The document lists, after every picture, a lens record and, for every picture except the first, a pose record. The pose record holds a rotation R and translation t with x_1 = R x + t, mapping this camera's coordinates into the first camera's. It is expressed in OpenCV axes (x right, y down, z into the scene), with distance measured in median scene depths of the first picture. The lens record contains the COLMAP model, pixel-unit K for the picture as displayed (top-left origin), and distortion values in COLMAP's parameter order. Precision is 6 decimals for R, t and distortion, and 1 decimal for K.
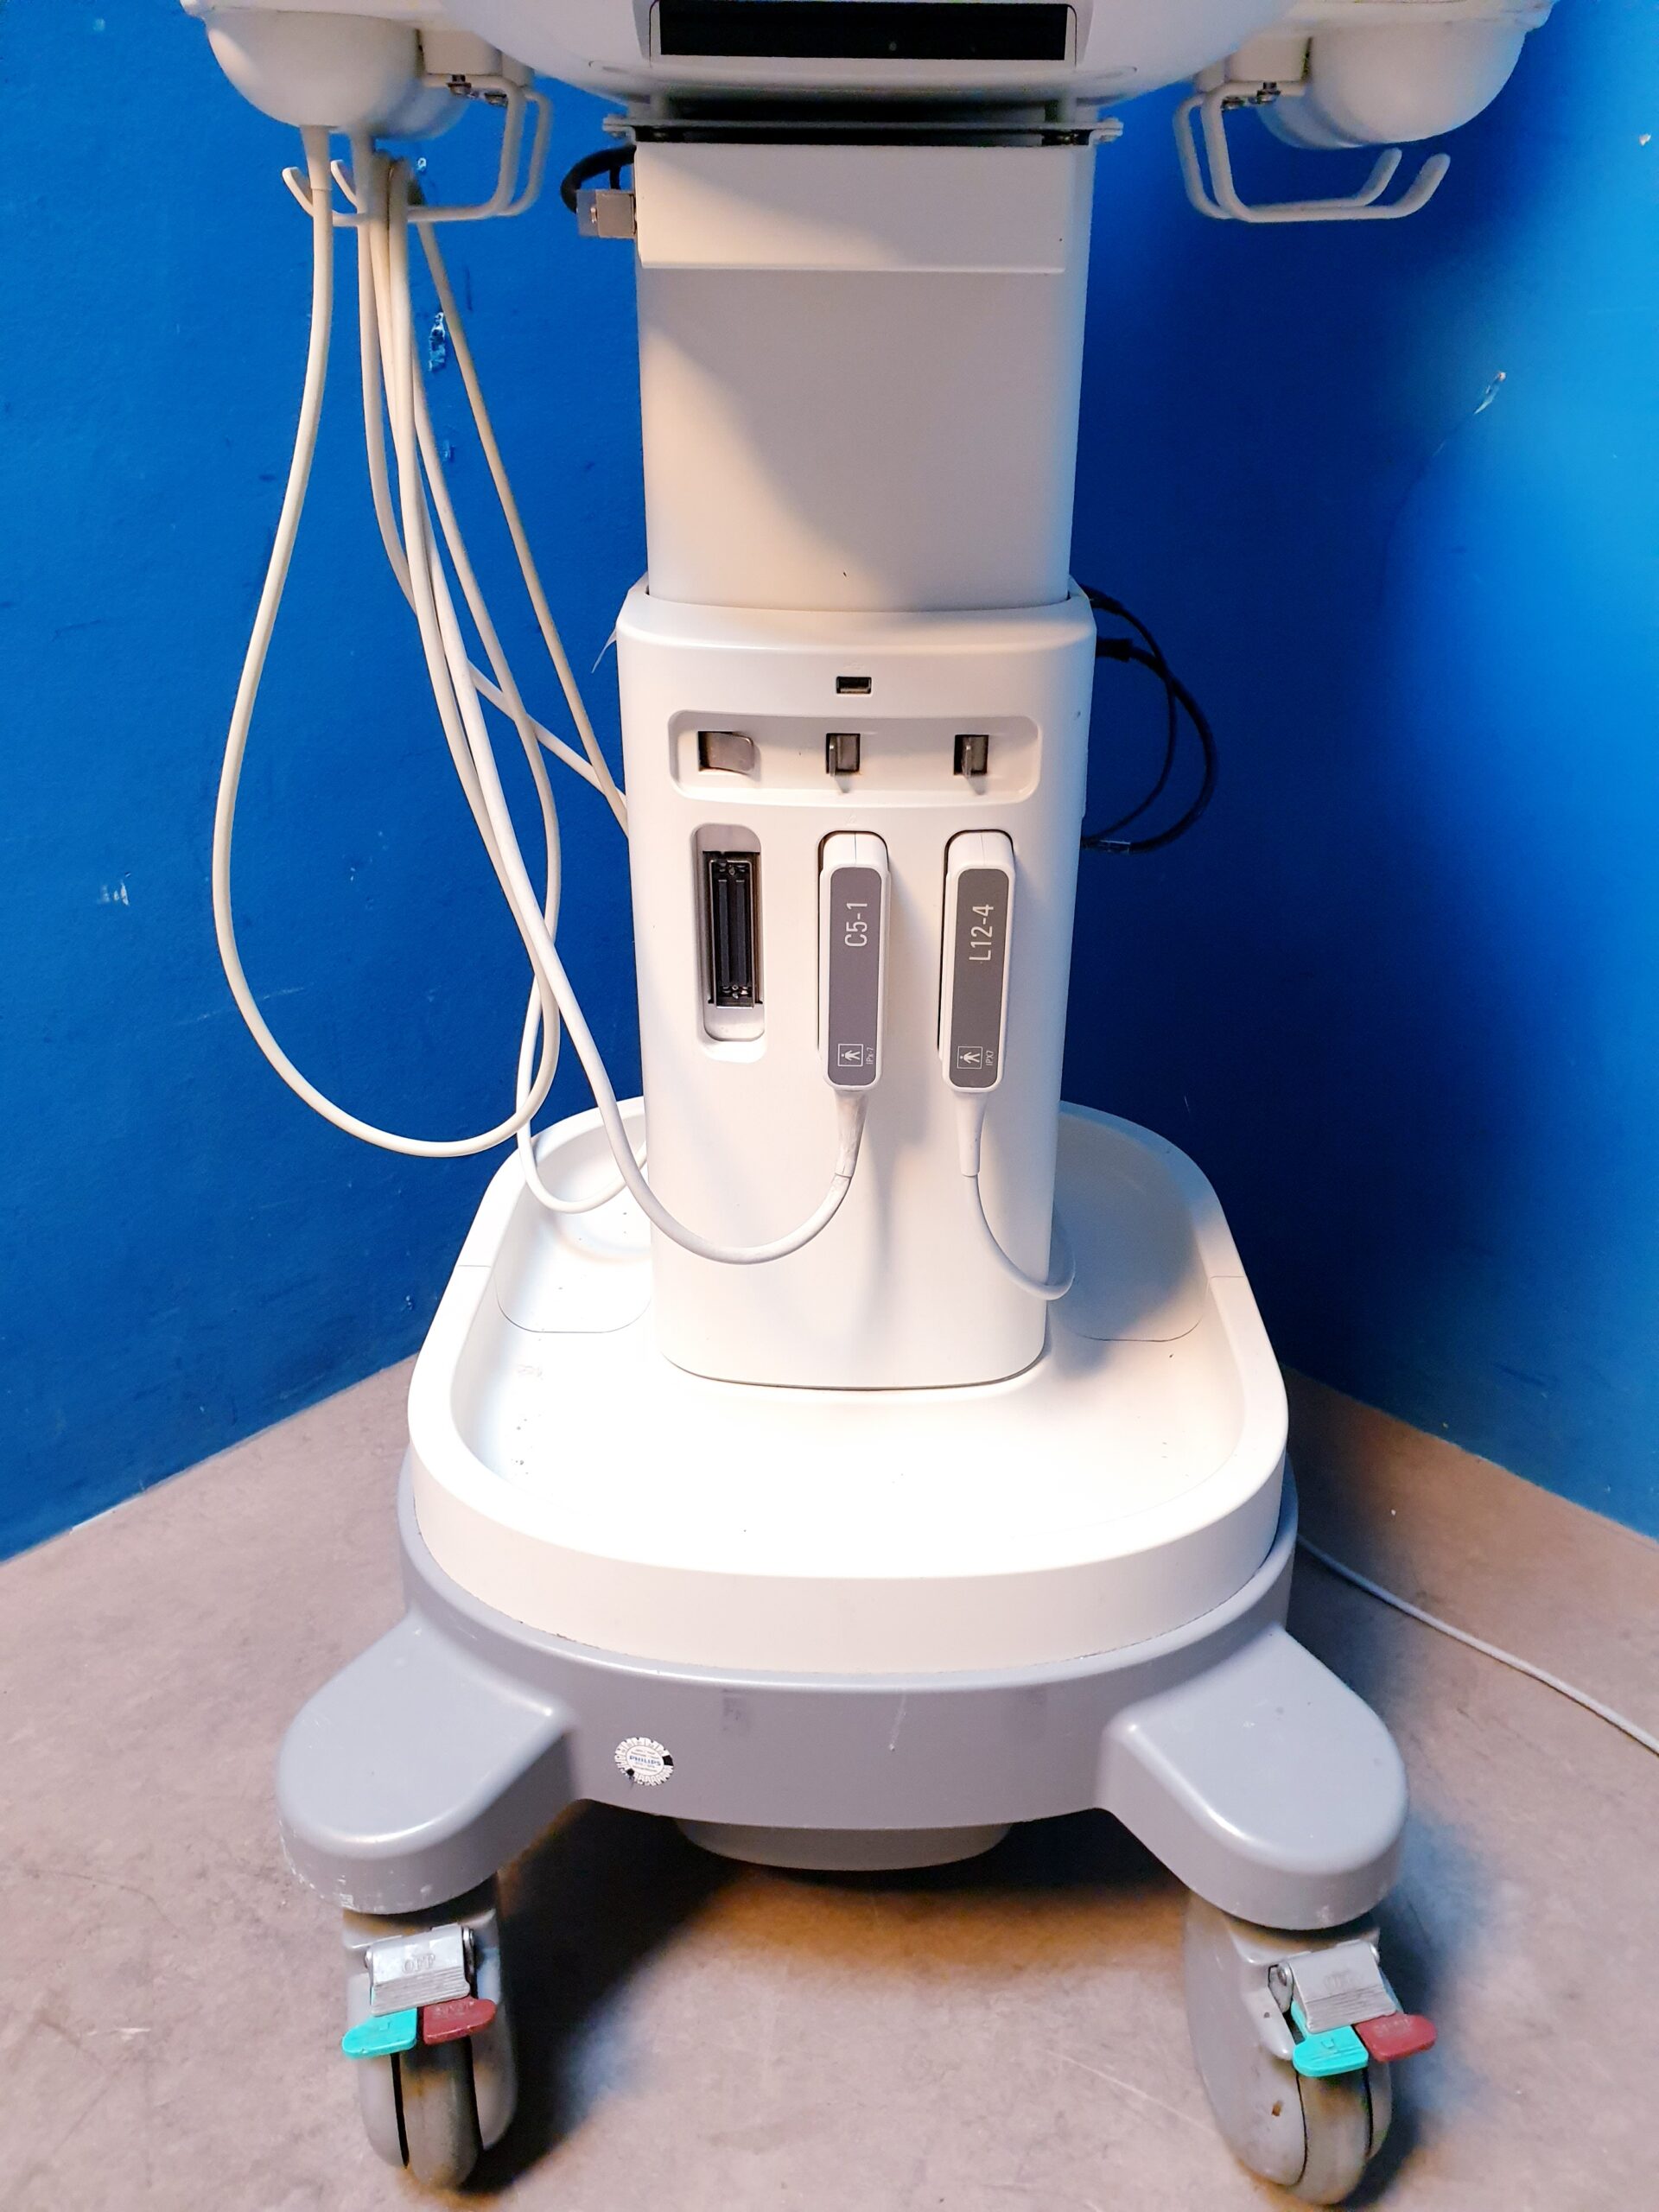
lens RADIAL K [[1648.8, 0, 841.3], [0, 1648.8, 1099.7], [0, 0, 1]] dist [0.008044, 0.000411]
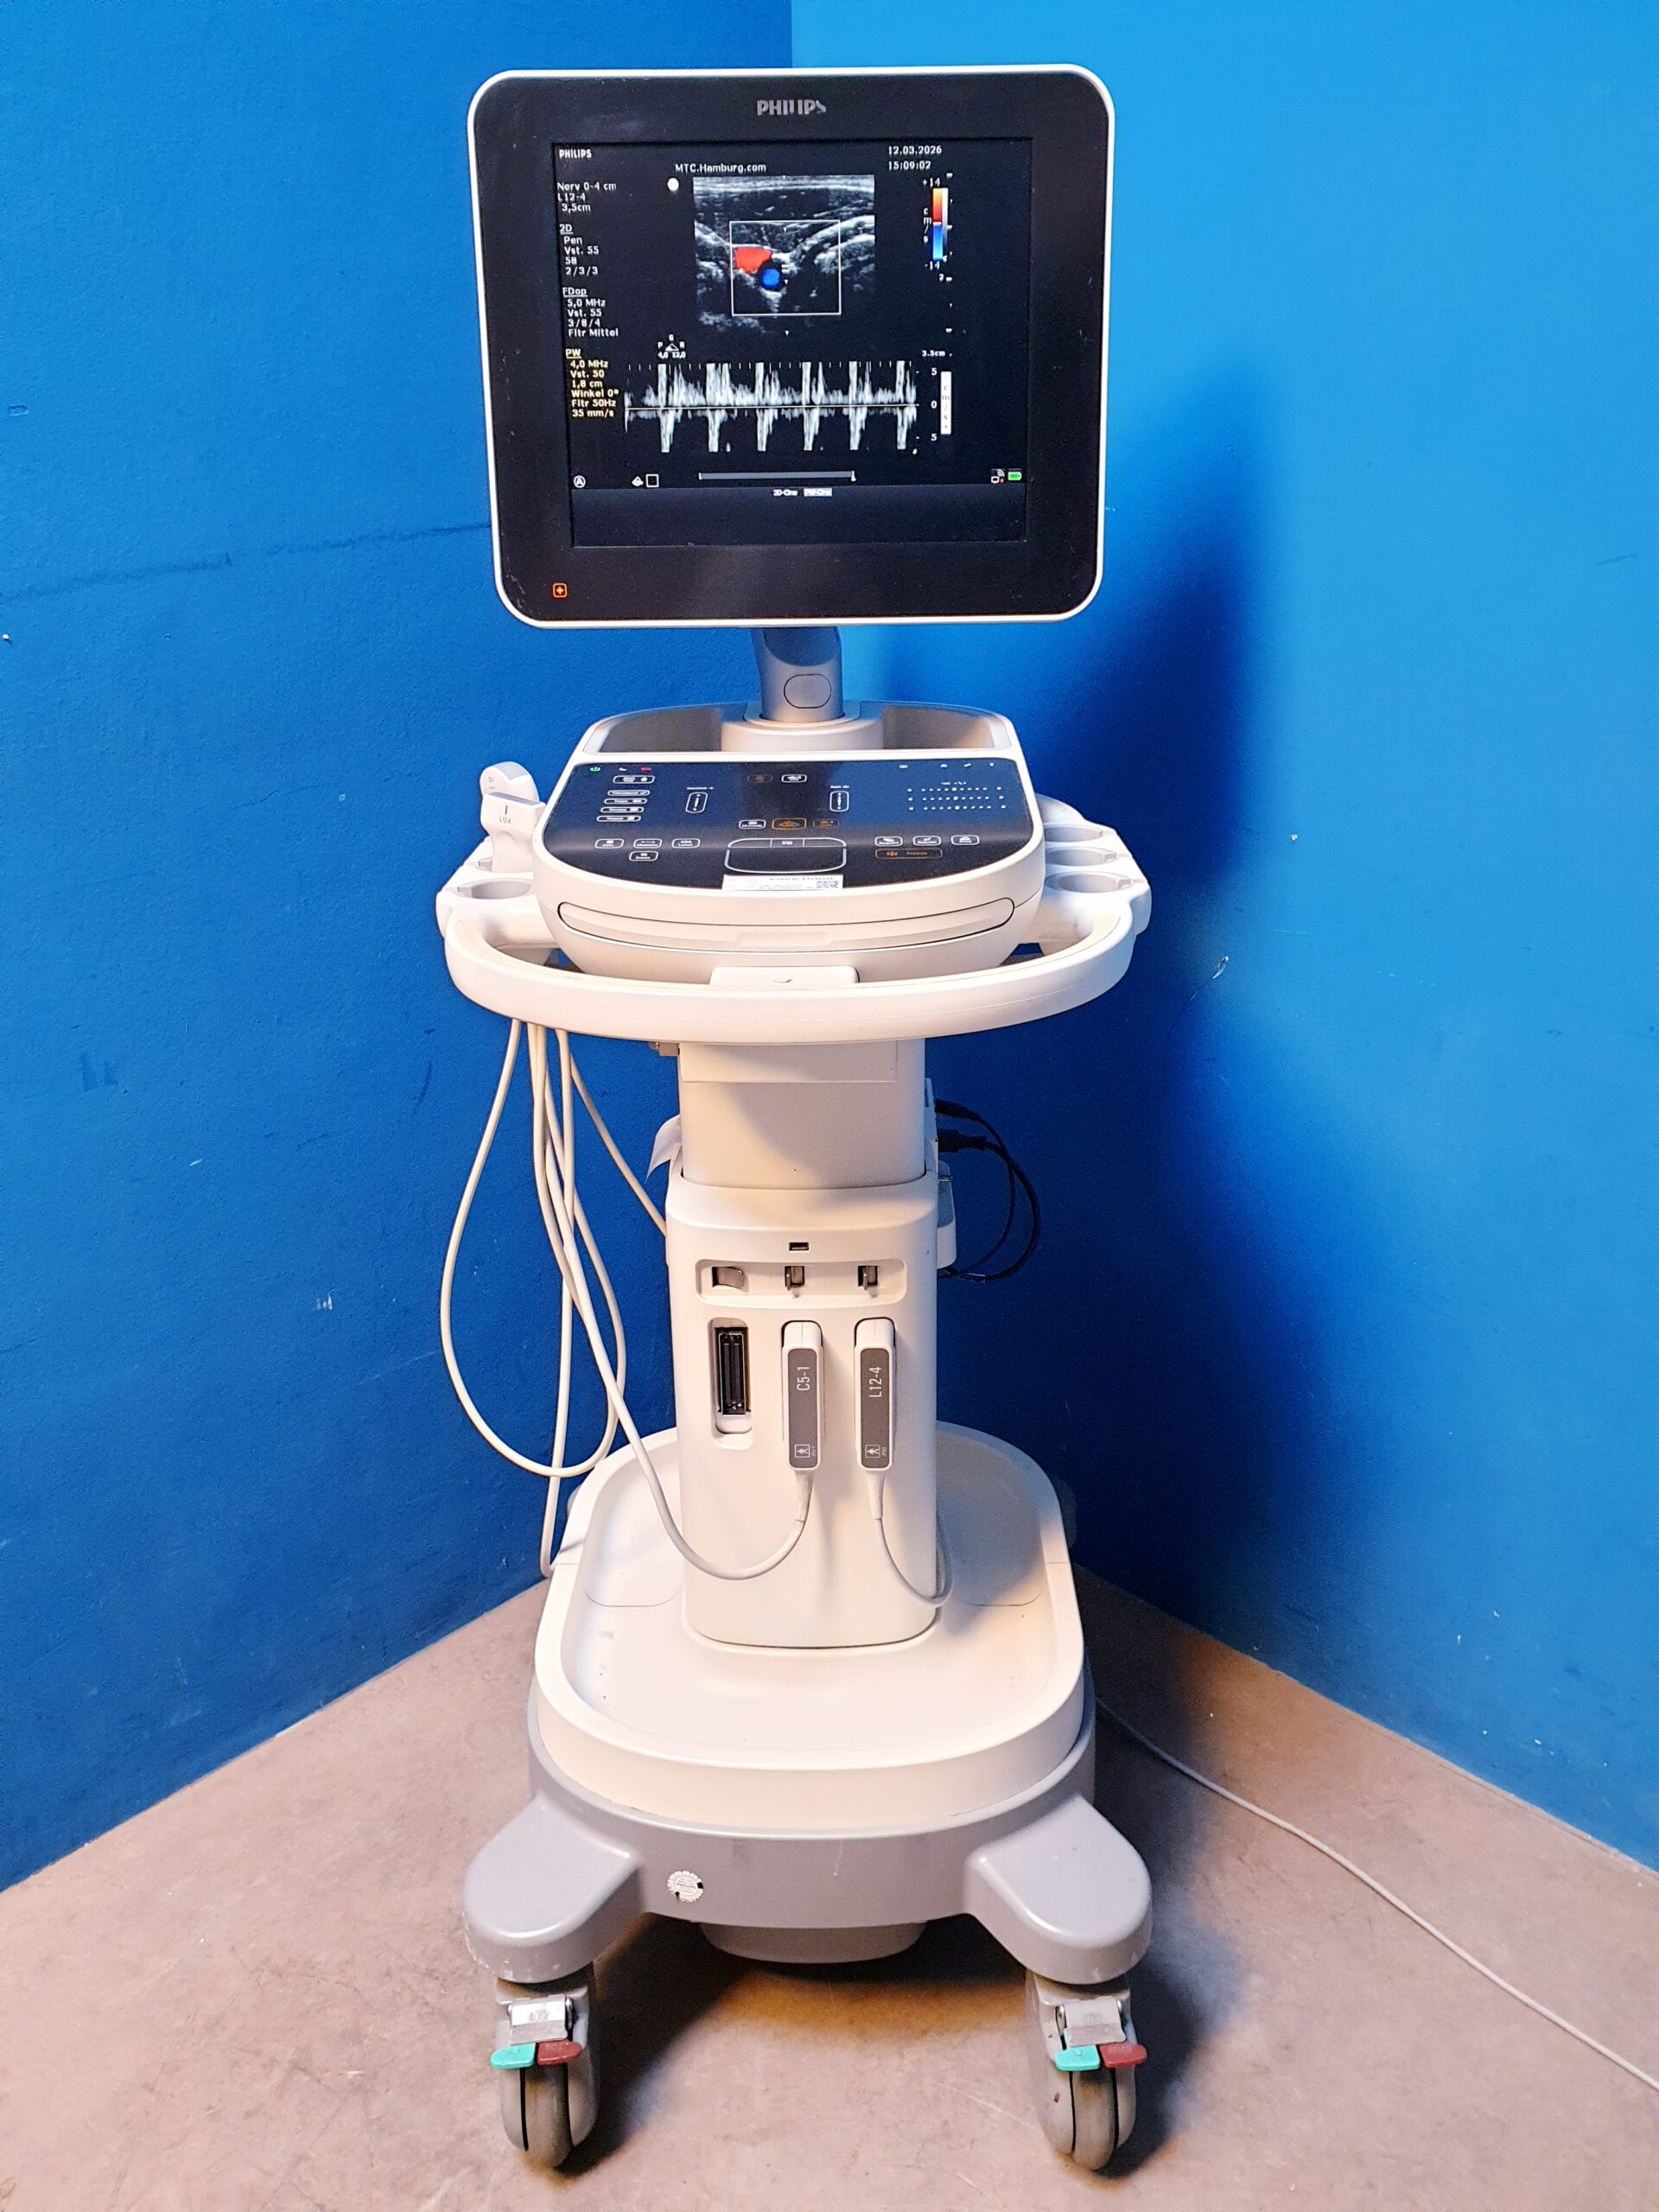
lens RADIAL K [[1648.8, 0, 841.3], [0, 1648.8, 1099.7], [0, 0, 1]] dist [0.008044, 0.000411]
pose [[0.999863, -0.012556, -0.010809, 0.061018], [0.011441, 0.995152, -0.097685, -0.193940], [0.011983, 0.097548, 0.995159, -0.639114]]
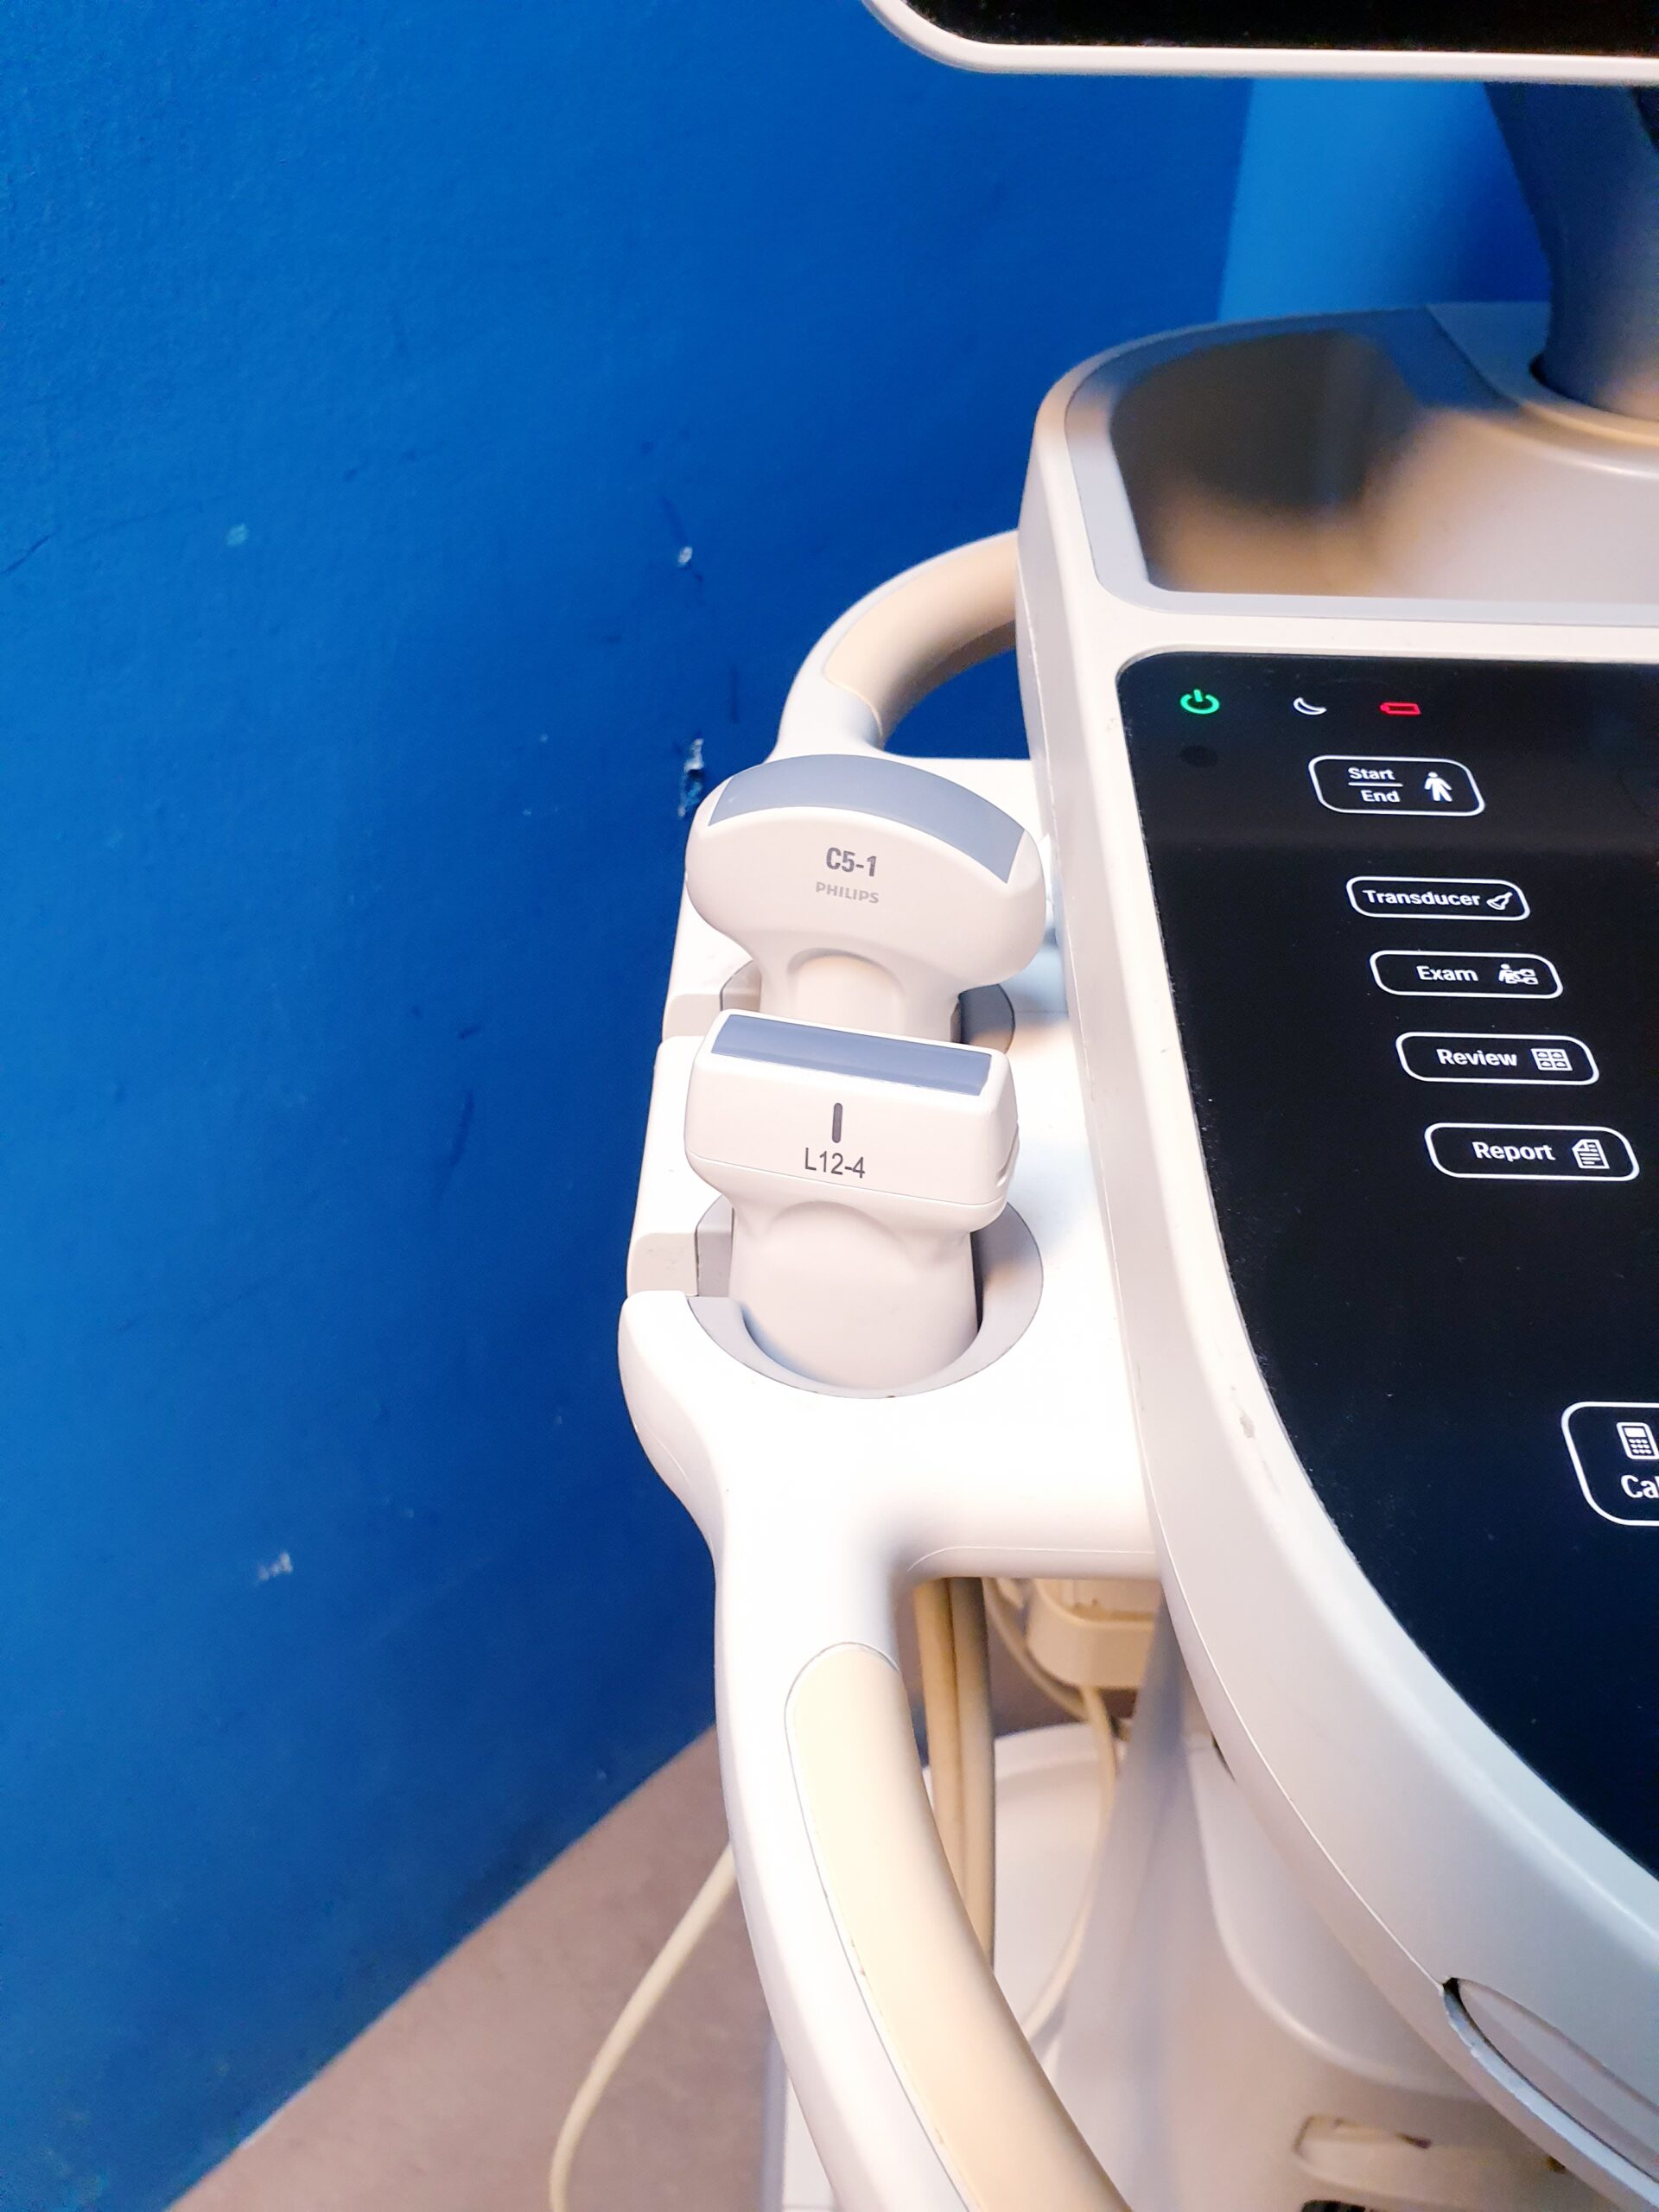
lens RADIAL K [[1648.8, 0, 841.3], [0, 1648.8, 1099.7], [0, 0, 1]] dist [0.008044, 0.000411]
pose [[0.999421, 0.029108, -0.017598, -0.215015], [-0.025782, 0.985748, 0.166239, -0.575651], [0.022186, -0.165689, 0.985929, 0.353284]]
